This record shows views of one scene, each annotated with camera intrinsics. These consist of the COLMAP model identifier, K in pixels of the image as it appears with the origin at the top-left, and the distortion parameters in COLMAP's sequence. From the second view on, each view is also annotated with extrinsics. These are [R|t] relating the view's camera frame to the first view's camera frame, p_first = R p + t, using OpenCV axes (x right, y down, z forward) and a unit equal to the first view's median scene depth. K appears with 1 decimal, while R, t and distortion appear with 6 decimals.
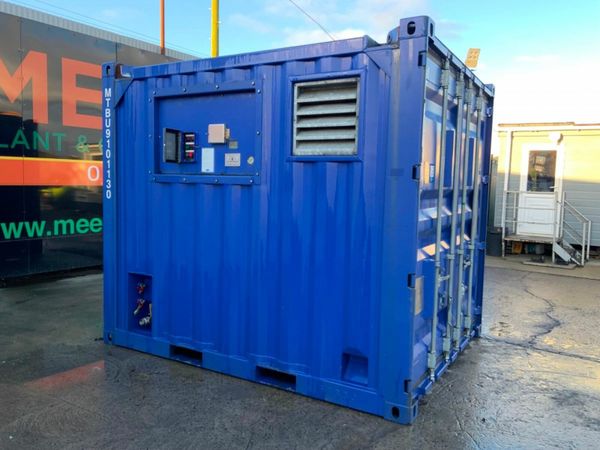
lens RADIAL K [[494.4, 0, 300.0], [0, 494.4, 225.0], [0, 0, 1]] dist [0.091002, -0.171172]
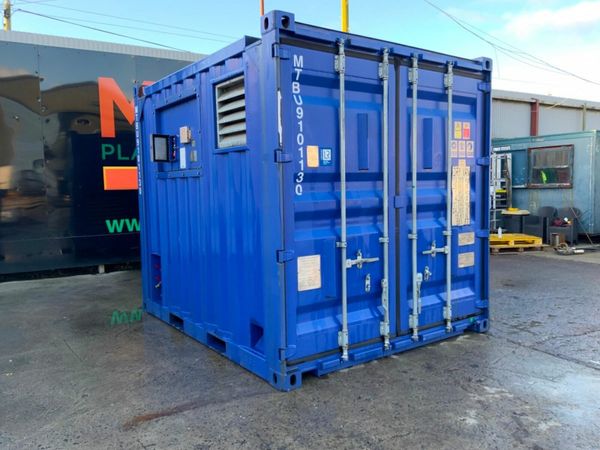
lens RADIAL K [[495.5, 0, 300.0], [0, 495.5, 225.0], [0, 0, 1]] dist [0.115052, -0.241158]
pose [[0.912594, -0.008390, -0.408782, 0.549045], [0.005085, 0.999945, -0.009172, 0.041790], [0.408836, 0.006292, 0.912586, 0.024837]]
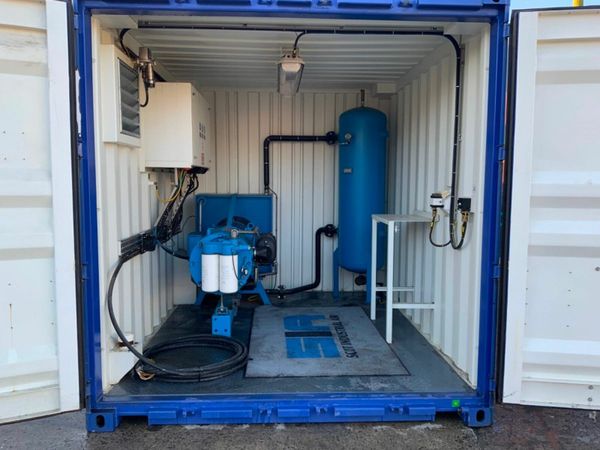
lens RADIAL K [[495.5, 0, 300.0], [0, 495.5, 225.0], [0, 0, 1]] dist [0.115052, -0.241158]
pose [[0.541884, 0.055458, -0.838622, 0.921470], [-0.064691, 0.997613, 0.024172, -0.013846], [0.837960, 0.041153, 0.544178, 0.644657]]
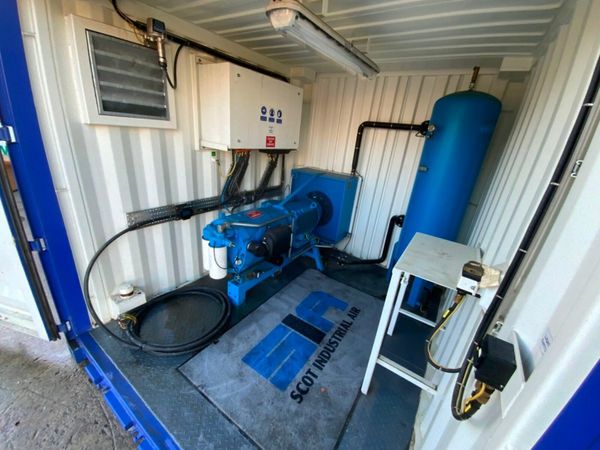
lens RADIAL K [[242.2, 0, 300.0], [0, 242.2, 225.0], [0, 0, 1]] dist [0.022231, -0.019133]
pose [[-0.065645, 0.335278, -0.939830, 0.500234], [-0.182015, 0.922036, 0.341643, -0.149874], [0.981102, 0.193490, 0.000499, 1.179296]]
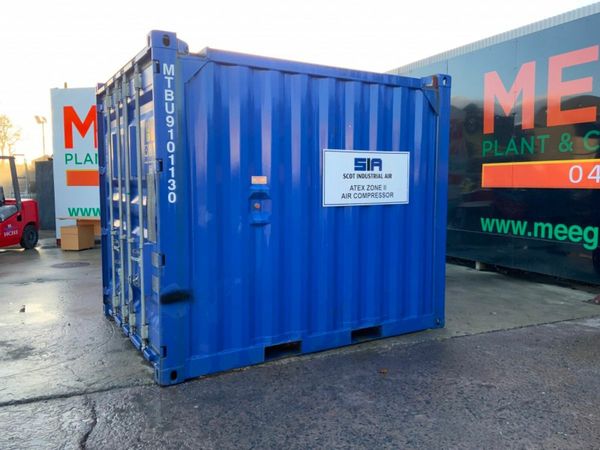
lens RADIAL K [[495.5, 0, 300.0], [0, 495.5, 225.0], [0, 0, 1]] dist [0.115052, -0.241158]
pose [[-0.482912, 0.053817, -0.874014, 1.129902], [-0.088479, 0.990003, 0.109845, -0.131442], [0.871188, 0.130377, -0.473322, 1.914822]]
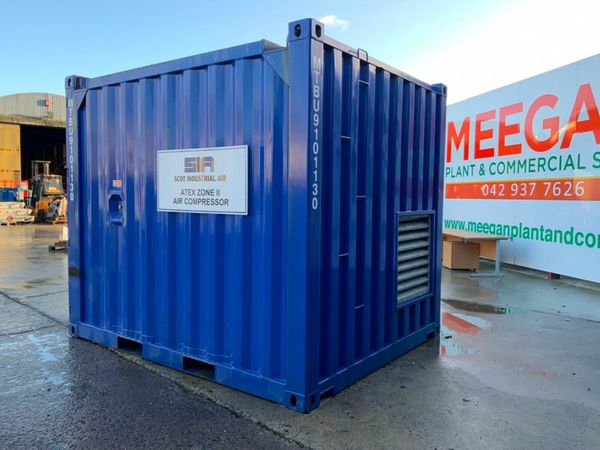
lens RADIAL K [[495.5, 0, 300.0], [0, 495.5, 225.0], [0, 0, 1]] dist [0.115052, -0.241158]
pose [[-0.993134, -0.043413, 0.108630, -0.224039], [-0.026697, 0.988196, 0.150848, -0.191285], [-0.113896, 0.146912, -0.982570, 2.420001]]
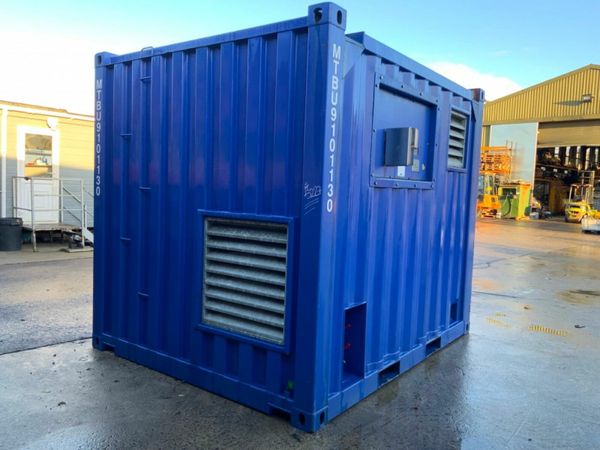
lens RADIAL K [[495.5, 0, 300.0], [0, 495.5, 225.0], [0, 0, 1]] dist [0.115052, -0.241158]
pose [[0.110973, -0.098088, 0.988971, -1.168825], [0.049499, 0.994428, 0.093074, -0.110934], [-0.992590, 0.038624, 0.115210, 1.075275]]
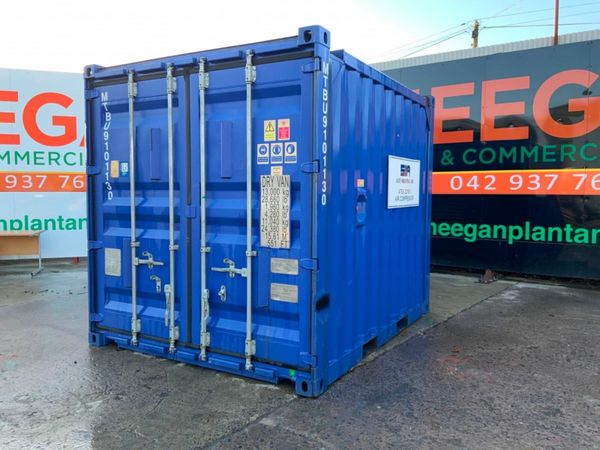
lens RADIAL K [[495.5, 0, 300.0], [0, 495.5, 225.0], [0, 0, 1]] dist [0.115052, -0.241158]
pose [[0.008325, 0.044871, -0.998958, 1.321446], [-0.093277, 0.994672, 0.043901, -0.051583], [0.995605, 0.092814, 0.012466, 1.236310]]
